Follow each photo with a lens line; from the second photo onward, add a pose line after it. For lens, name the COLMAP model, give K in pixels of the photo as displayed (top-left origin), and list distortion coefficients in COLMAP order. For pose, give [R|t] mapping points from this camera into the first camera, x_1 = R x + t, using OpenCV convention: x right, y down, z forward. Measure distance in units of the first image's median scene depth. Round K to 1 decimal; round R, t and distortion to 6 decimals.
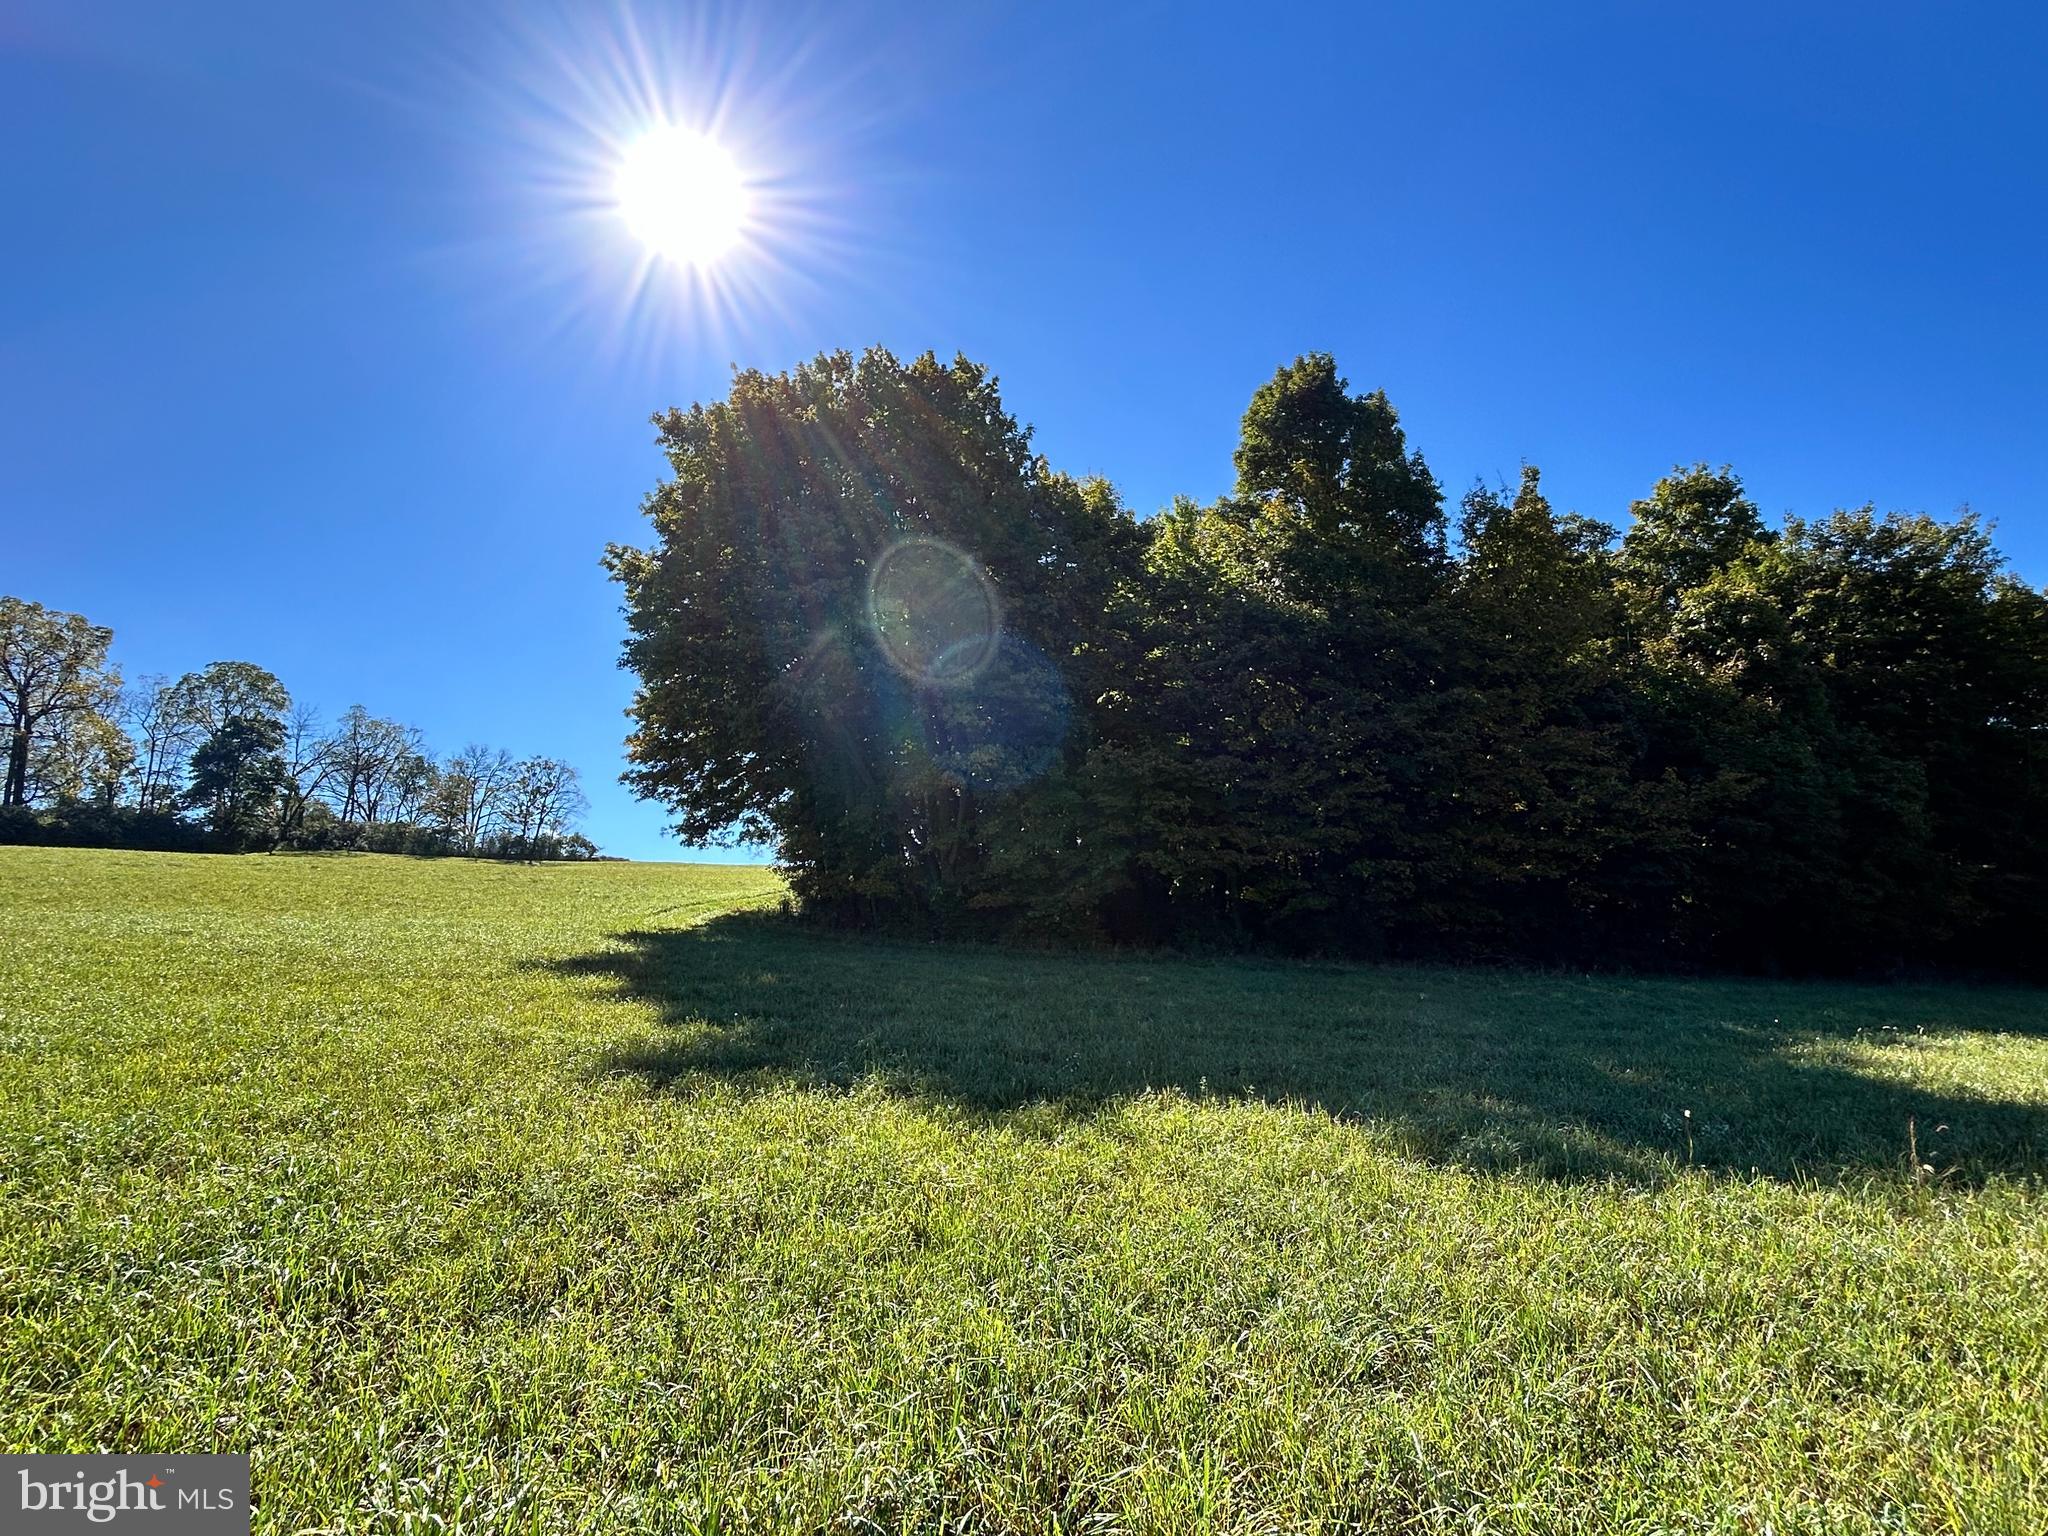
lens RADIAL K [[1037.1, 0, 1028.4], [0, 1037.1, 760.6], [0, 0, 1]] dist [-0.002273, -0.001236]
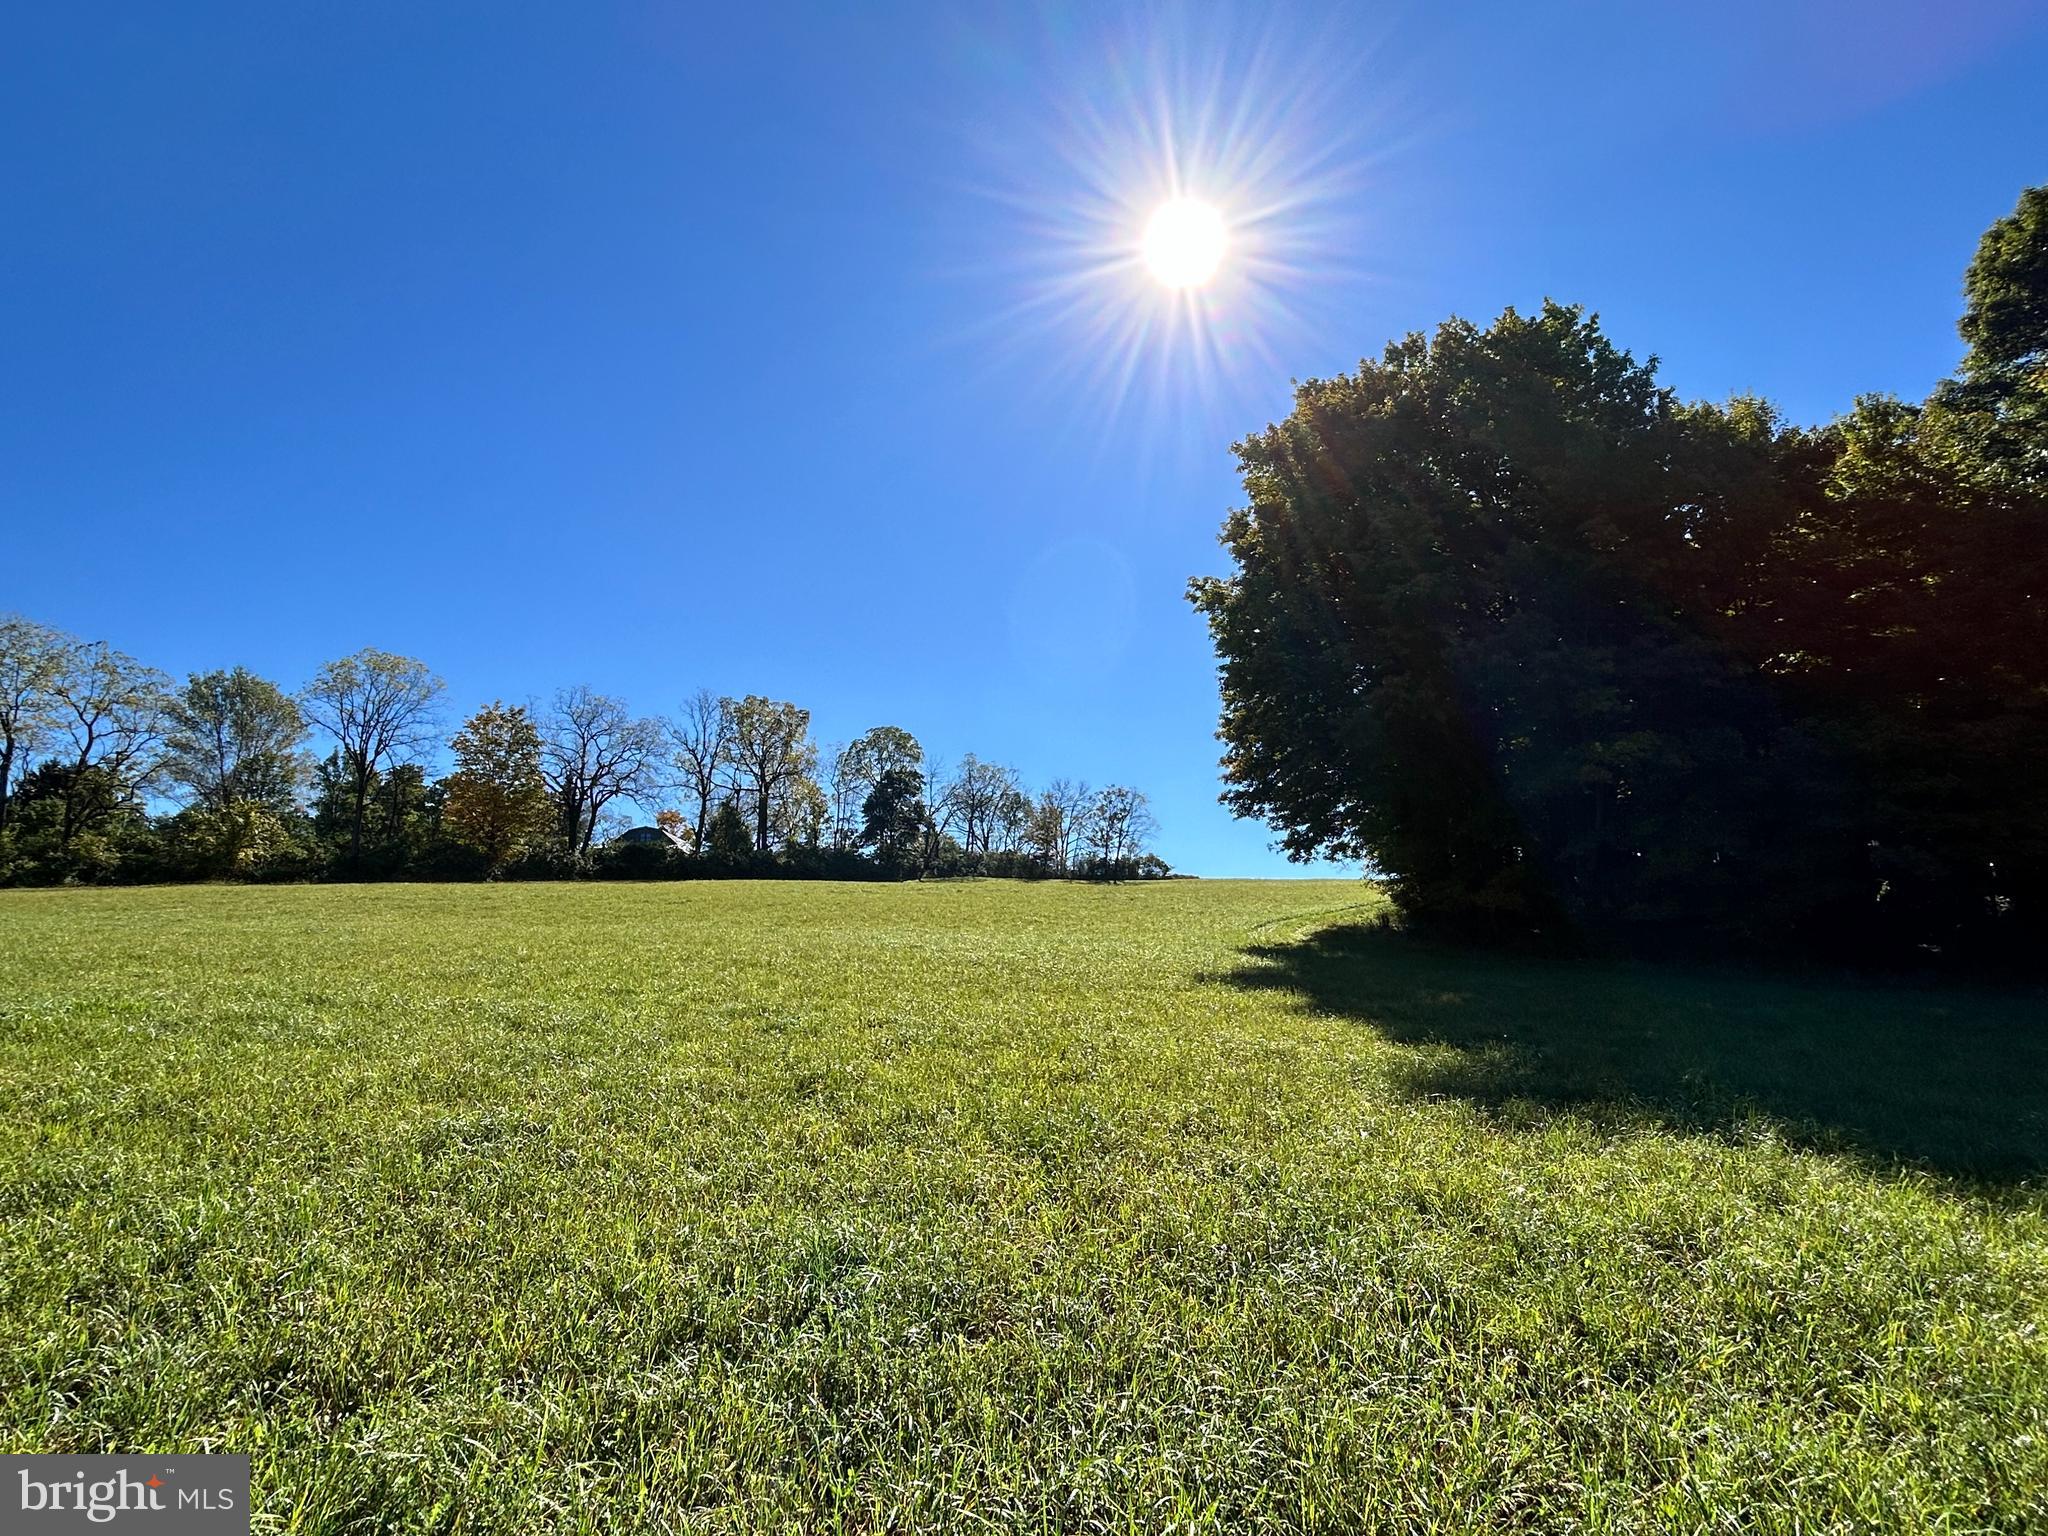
lens RADIAL K [[1037.1, 0, 1016.6], [0, 1037.1, 762.3], [0, 0, 1]] dist [-0.002273, -0.001236]
pose [[0.866212, -0.082969, -0.492740, -0.045777], [0.077042, 0.996503, -0.032358, -0.001352], [0.493702, -0.009932, 0.869575, -0.005525]]
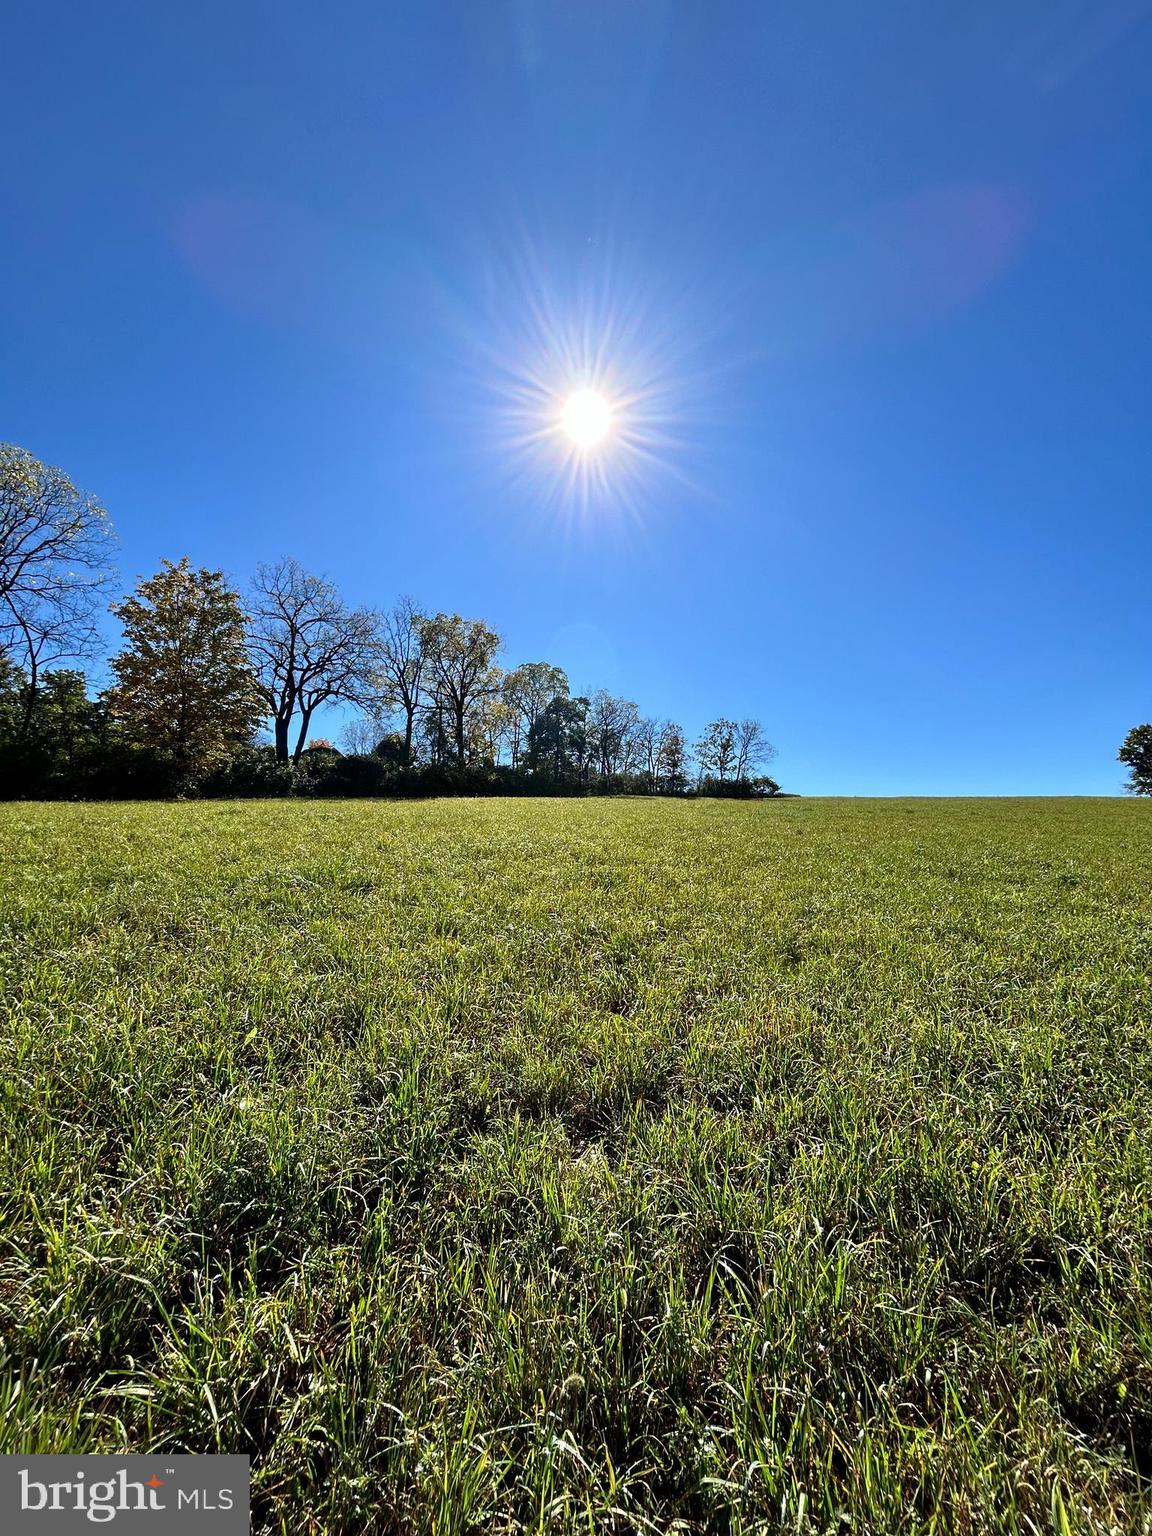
lens RADIAL K [[620.8, 0, 584.1], [0, 620.8, 764.1], [0, 0, 1]] dist [-0.008139, 0.000783]
pose [[0.935849, -0.053404, -0.348332, -0.918676], [0.069260, 0.997045, 0.033217, 0.038070], [0.345529, -0.055212, 0.936782, 0.508862]]
